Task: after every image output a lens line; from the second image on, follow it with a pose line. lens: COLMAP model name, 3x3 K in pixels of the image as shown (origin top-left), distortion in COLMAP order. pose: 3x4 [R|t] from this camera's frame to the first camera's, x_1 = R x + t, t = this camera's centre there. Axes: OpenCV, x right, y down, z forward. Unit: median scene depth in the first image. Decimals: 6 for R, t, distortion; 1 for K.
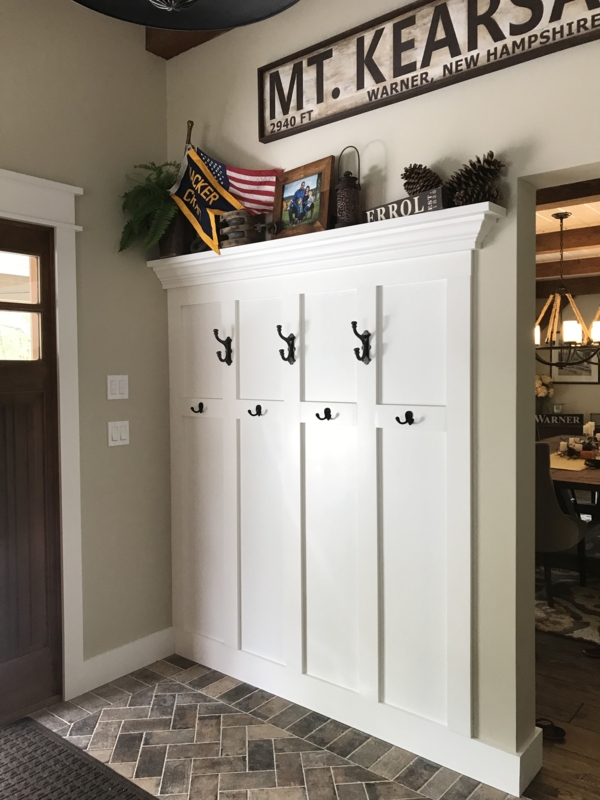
lens RADIAL K [[651.5, 0, 300.0], [0, 651.5, 400.0], [0, 0, 1]] dist [0.044918, -0.065793]
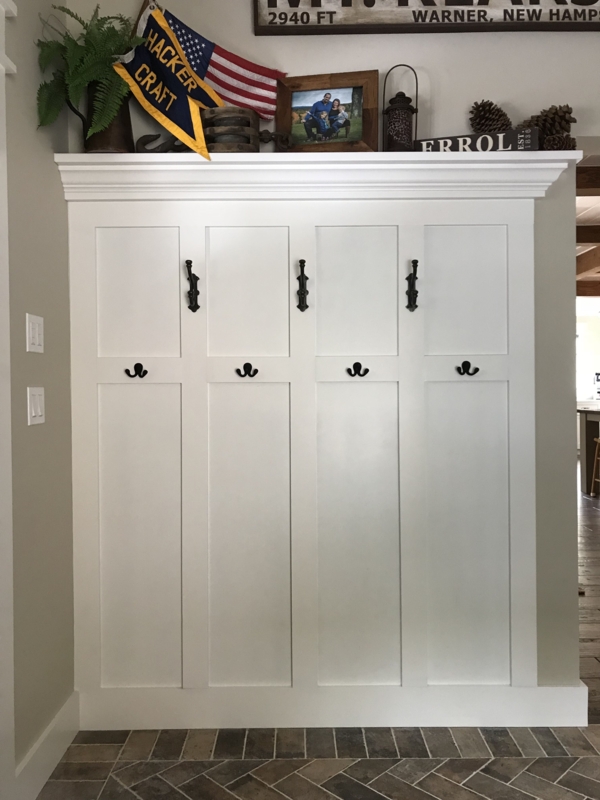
lens RADIAL K [[651.5, 0, 300.0], [0, 651.5, 400.0], [0, 0, 1]] dist [0.044918, -0.065793]
pose [[0.770188, -0.016903, 0.637593, -0.579587], [0.033207, 0.999356, -0.013620, 0.071880], [-0.636952, 0.031662, 0.770253, 0.398629]]
